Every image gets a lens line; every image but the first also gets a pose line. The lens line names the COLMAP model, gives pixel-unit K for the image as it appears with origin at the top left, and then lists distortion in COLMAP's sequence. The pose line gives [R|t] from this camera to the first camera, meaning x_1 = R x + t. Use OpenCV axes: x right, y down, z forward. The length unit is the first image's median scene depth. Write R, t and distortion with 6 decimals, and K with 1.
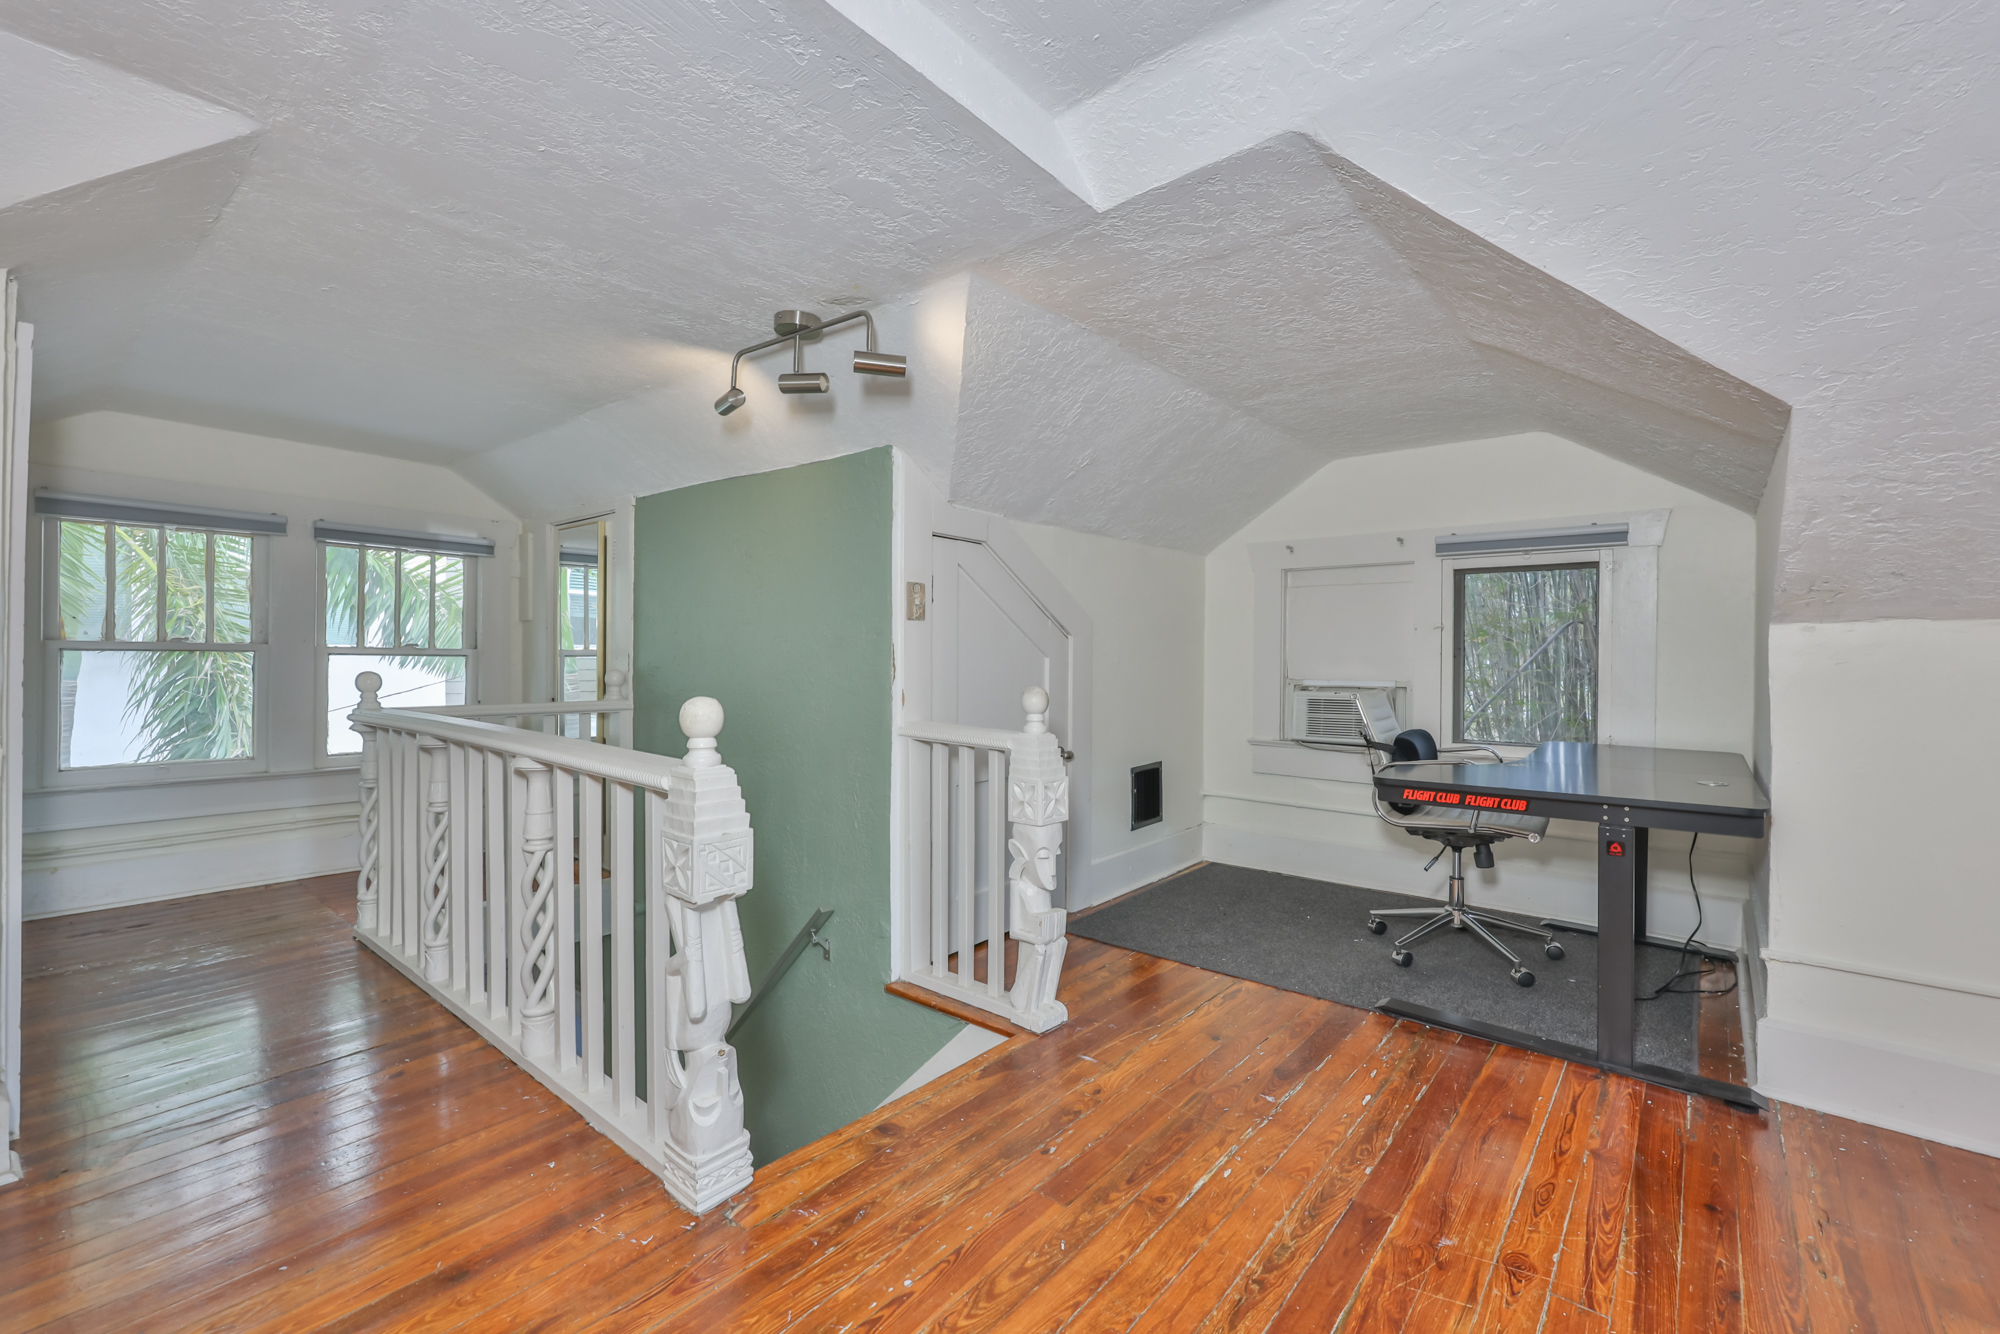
lens RADIAL K [[875.7, 0, 1019.2], [0, 875.7, 666.1], [0, 0, 1]] dist [-0.002180, 0.001179]
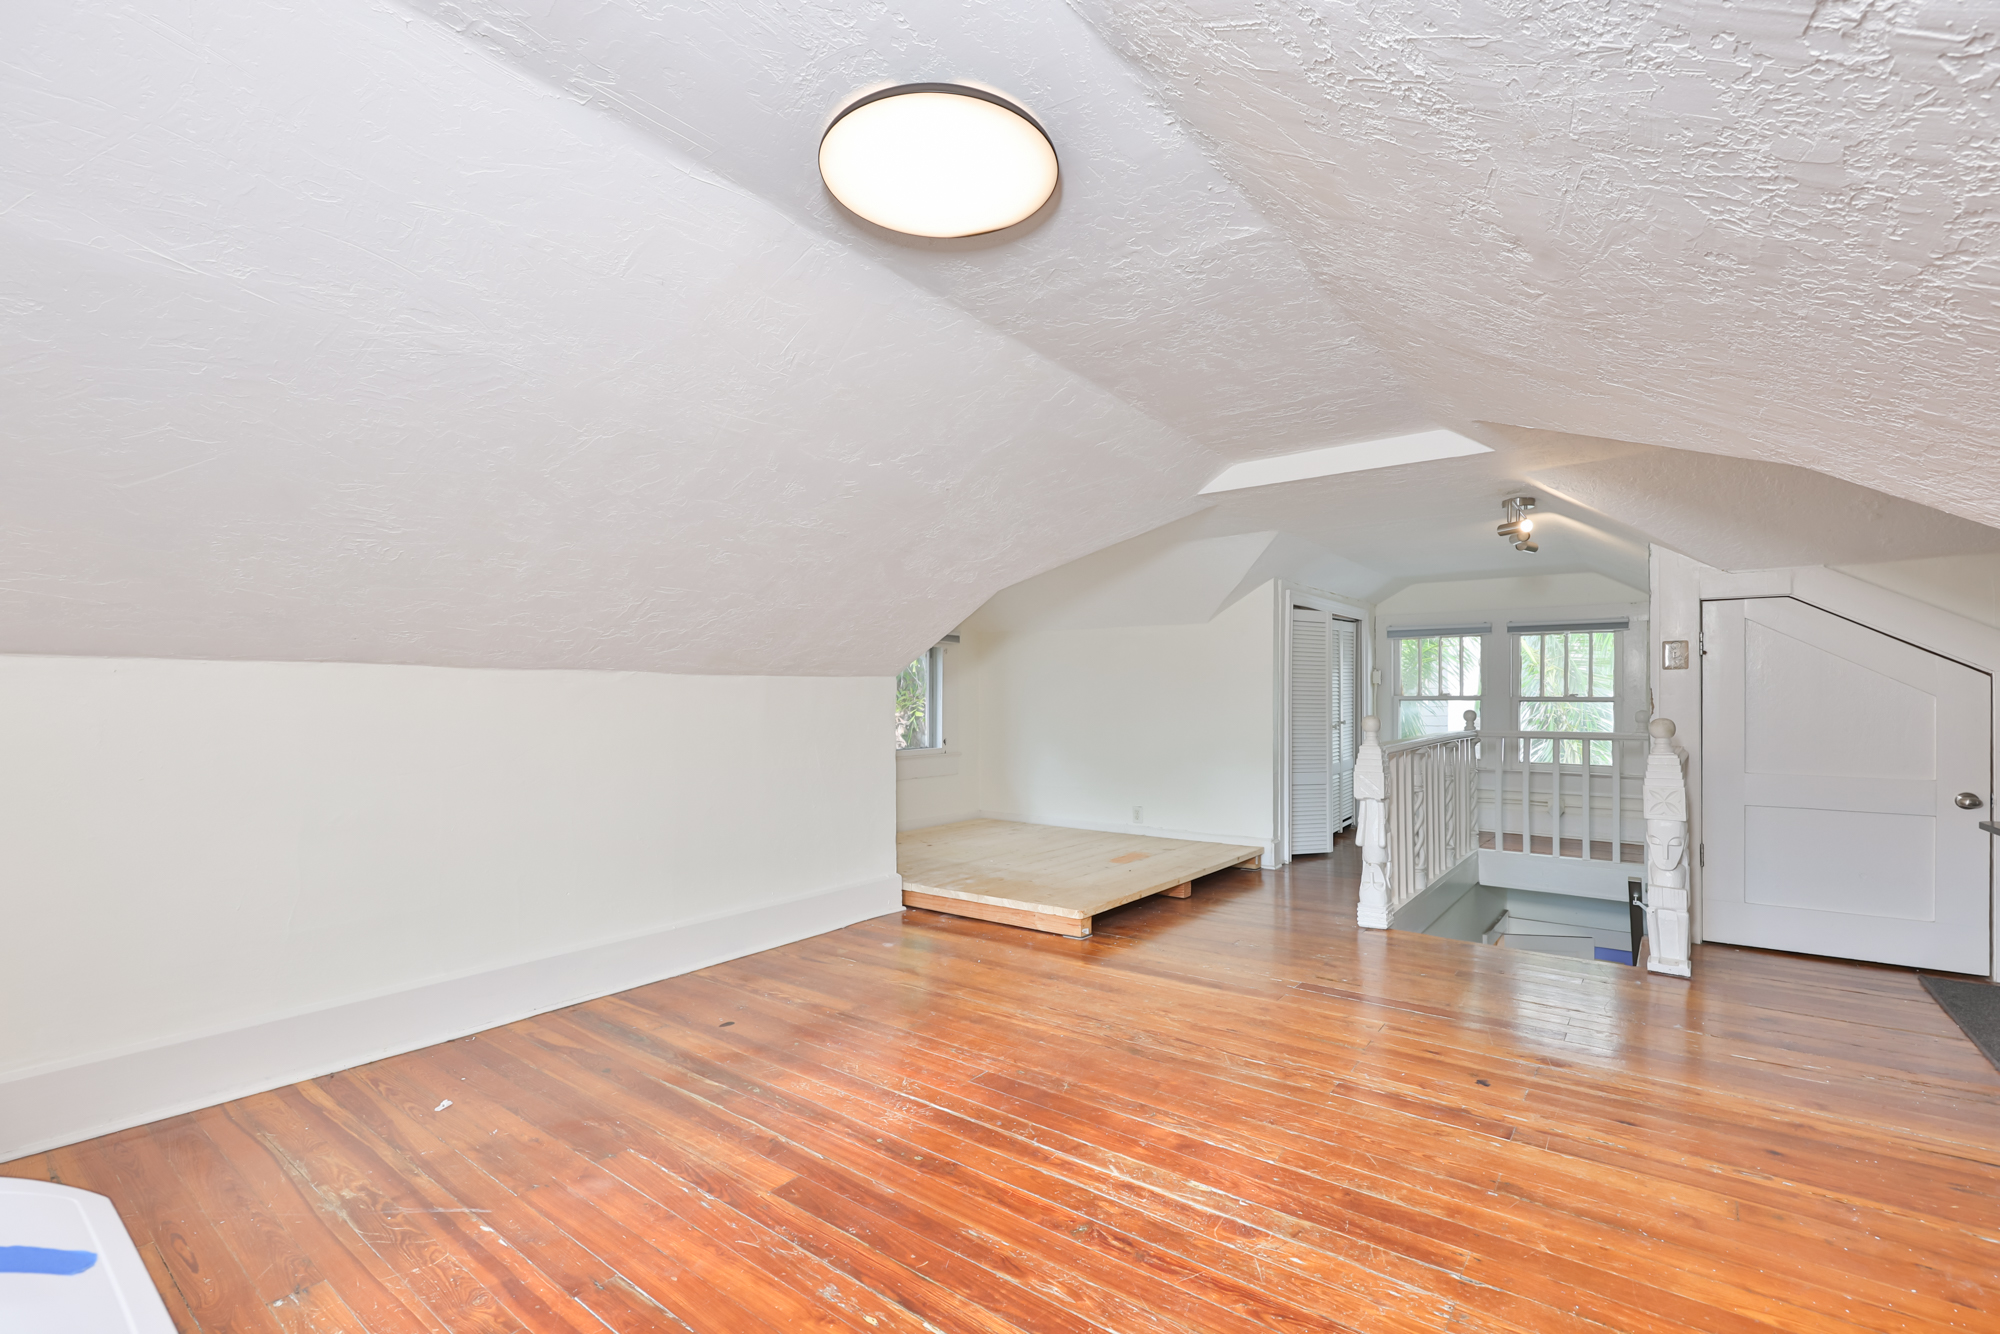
lens RADIAL K [[875.7, 0, 917.0], [0, 875.7, 700.3], [0, 0, 1]] dist [-0.002180, 0.001179]
pose [[-0.058354, -0.012152, -0.998222, 1.266080], [-0.012227, 0.999860, -0.011457, 0.023656], [0.998221, 0.011537, -0.058494, -0.056203]]
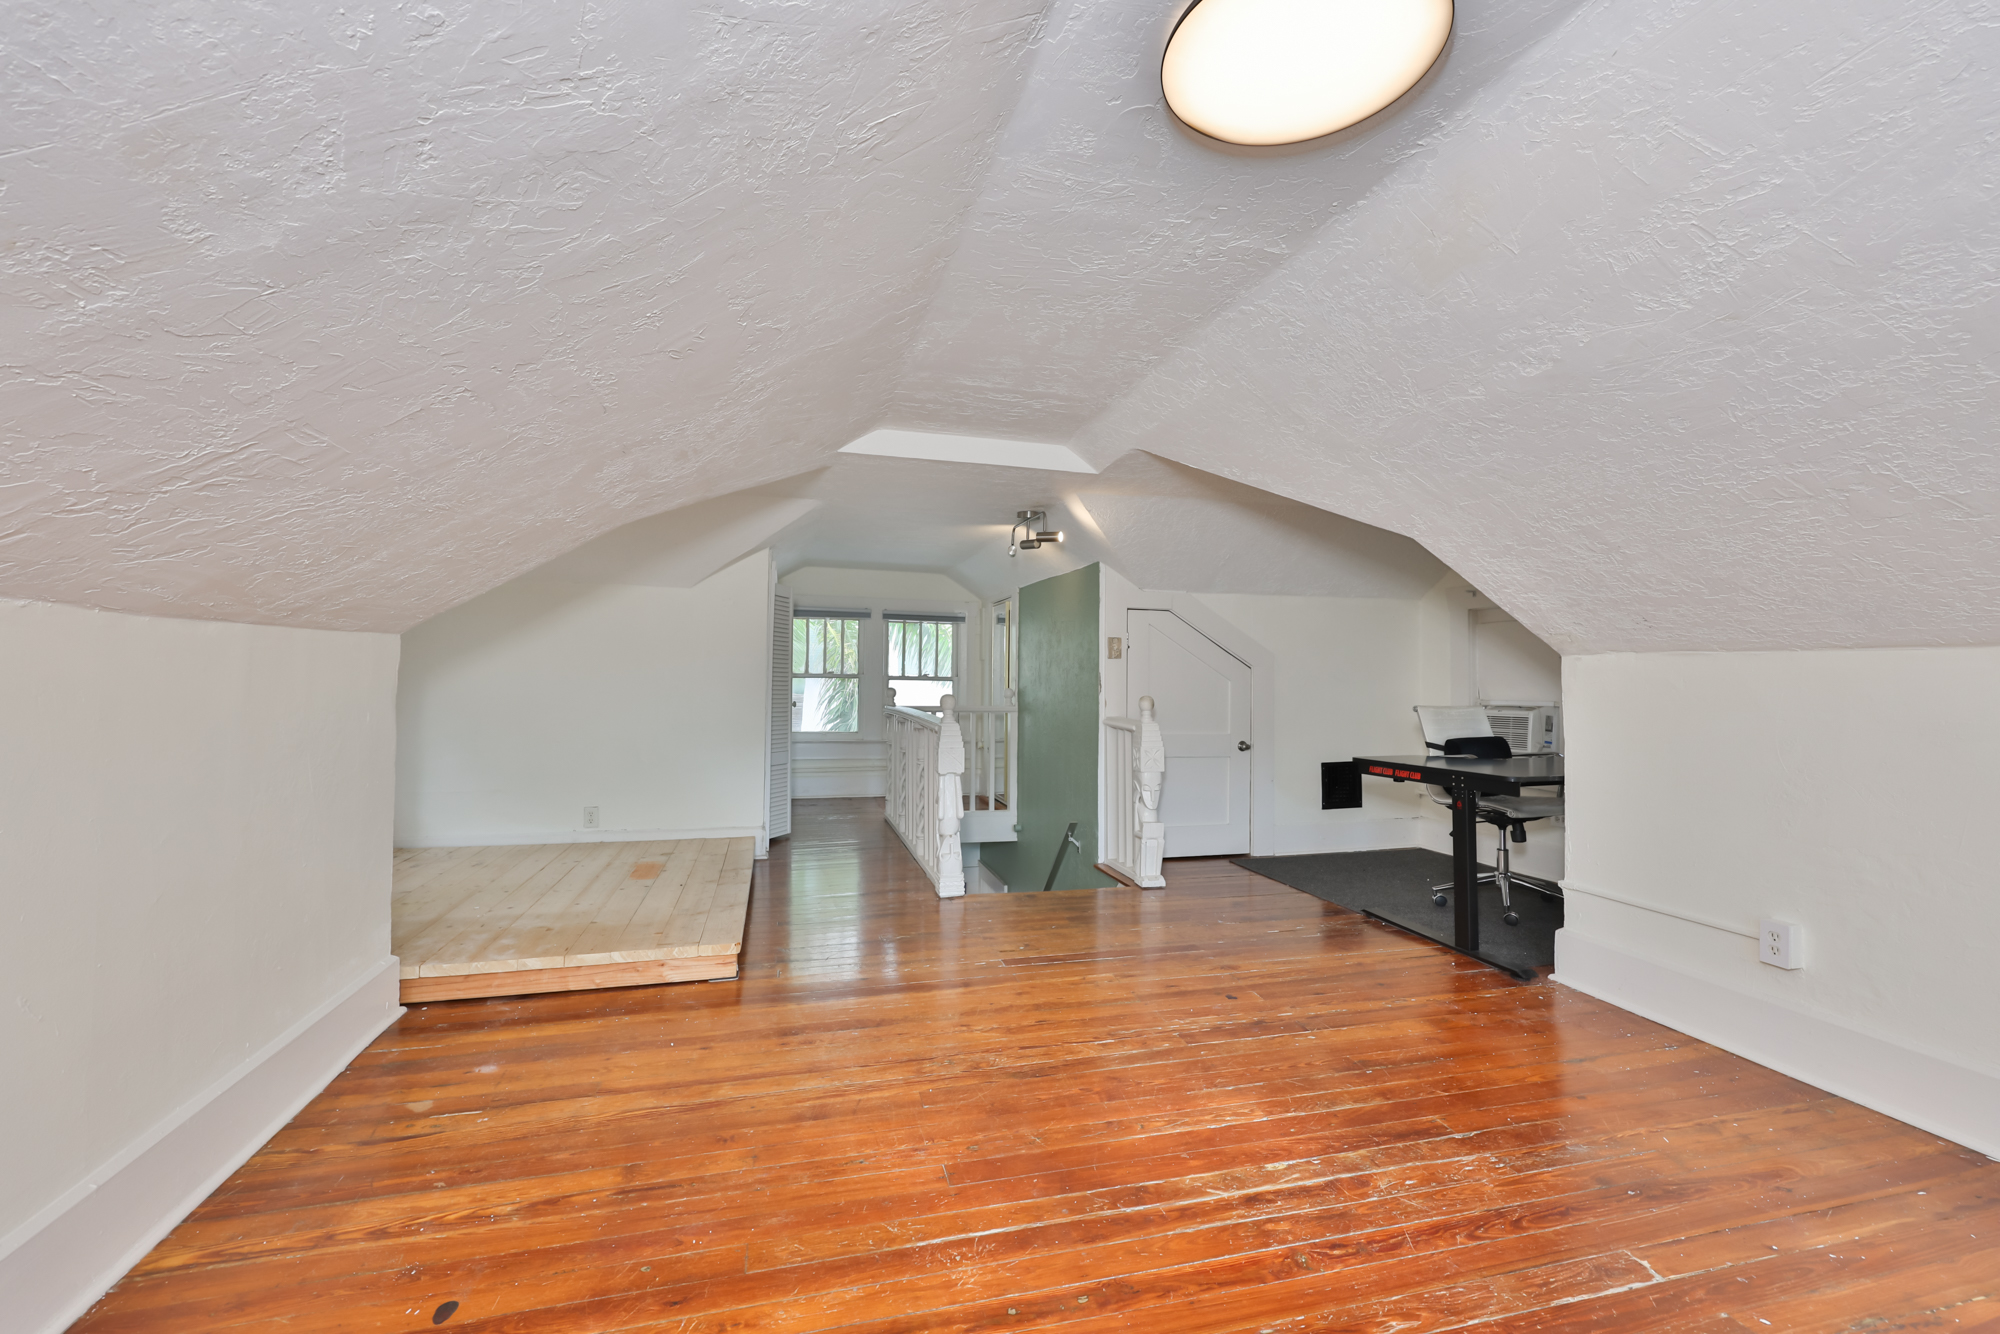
lens RADIAL K [[929.6, 0, 986.5], [0, 929.6, 654.5], [0, 0, 1]] dist [0.000756, -0.000484]
pose [[0.794106, -0.017425, -0.607529, 0.816366], [-0.011494, 0.998980, -0.043677, 0.024081], [0.607671, 0.041667, 0.793095, -0.635574]]
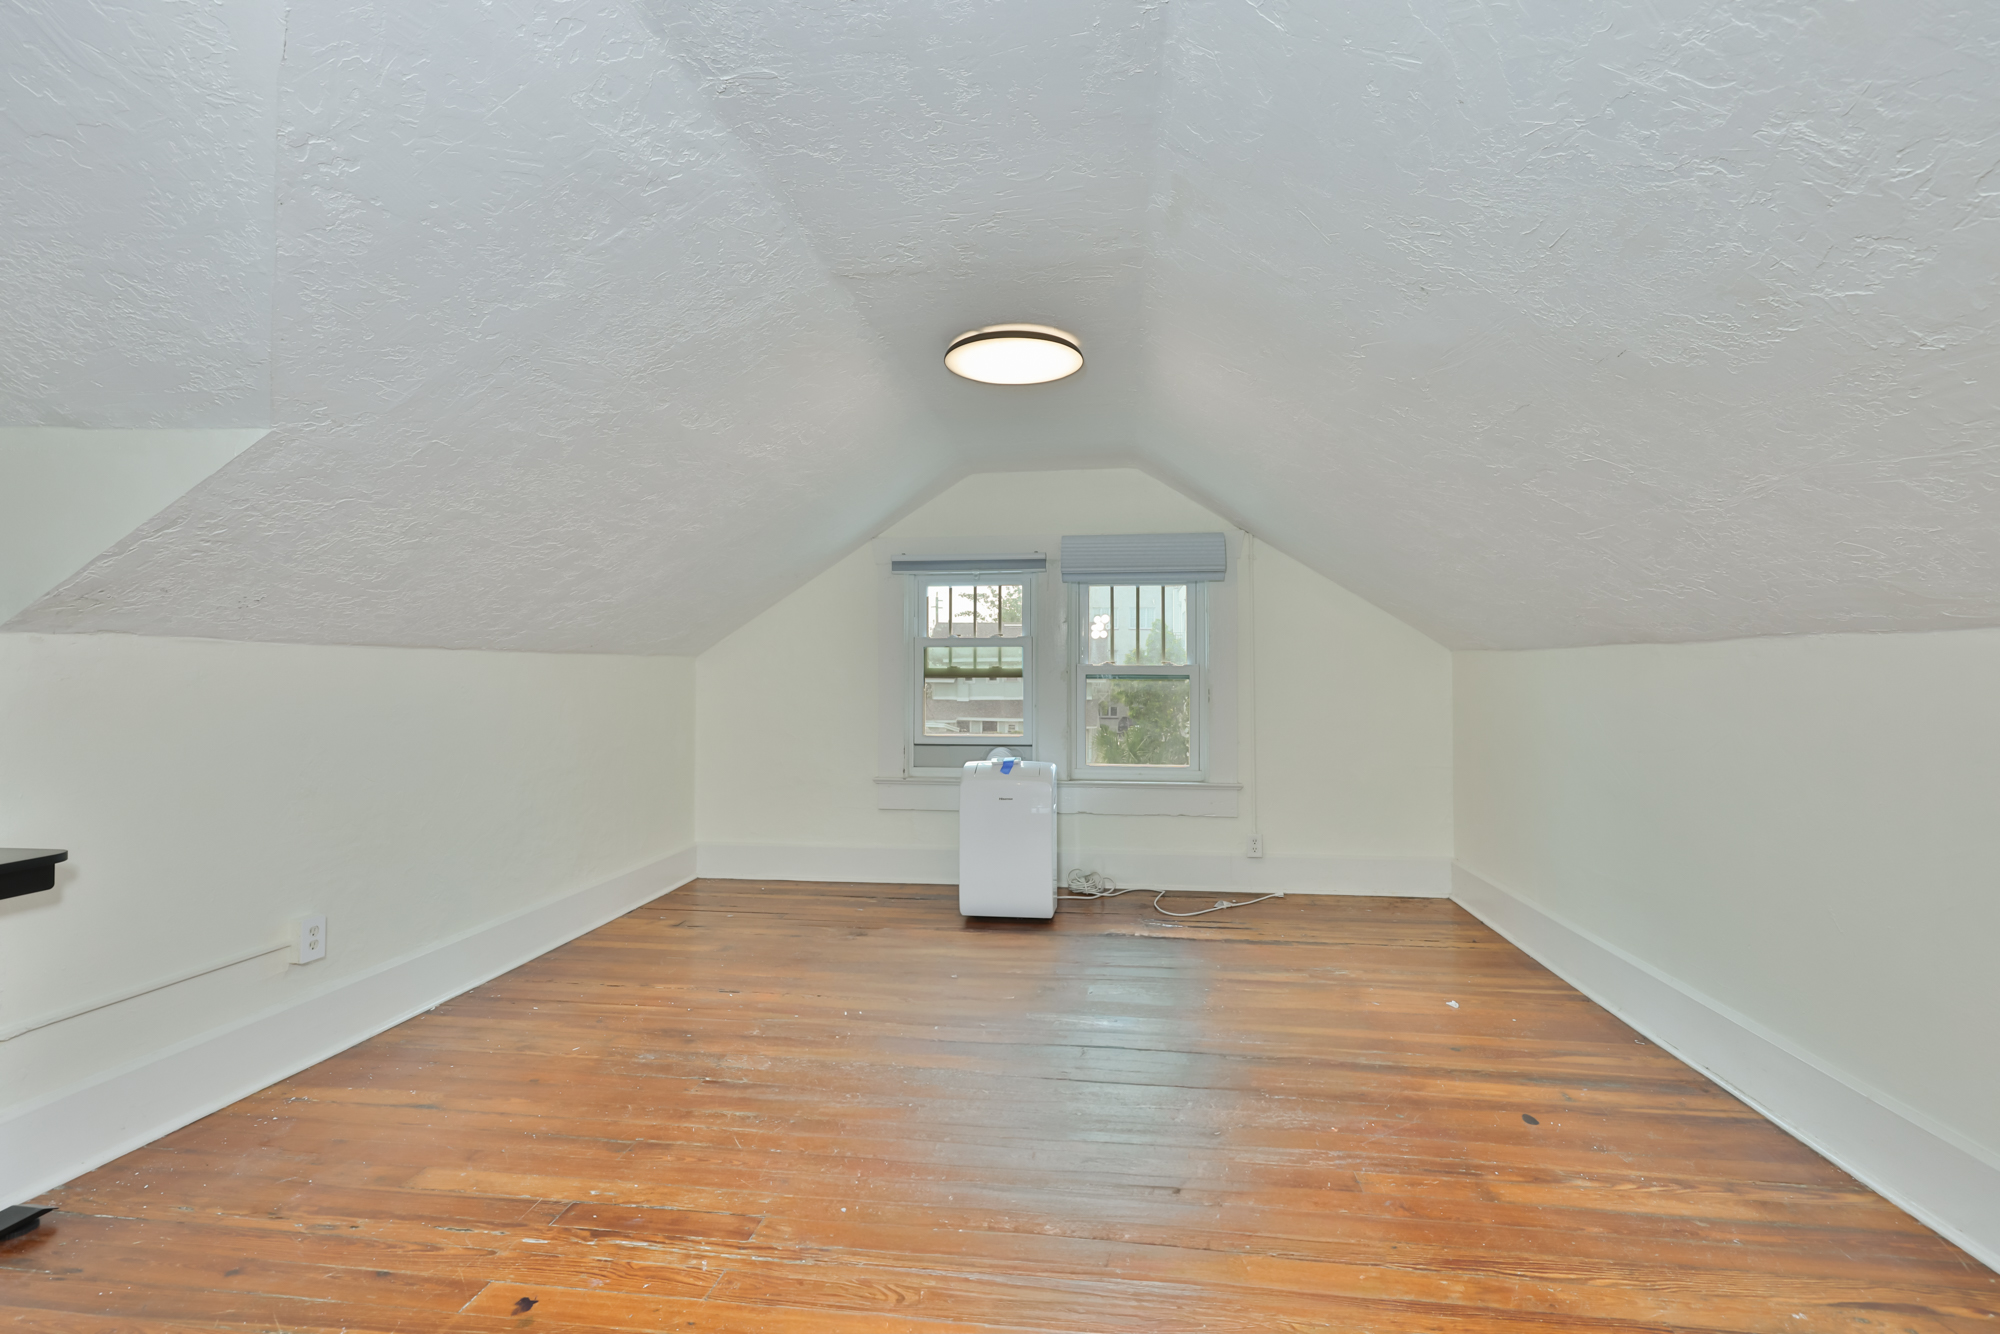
lens RADIAL K [[875.7, 0, 1002.7], [0, 875.7, 666.8], [0, 0, 1]] dist [-0.002180, 0.001179]
pose [[-0.526591, -0.002510, 0.850115, -0.263810], [0.010372, 0.999902, 0.009377, -0.013152], [-0.850055, 0.013755, -0.526514, 0.488380]]
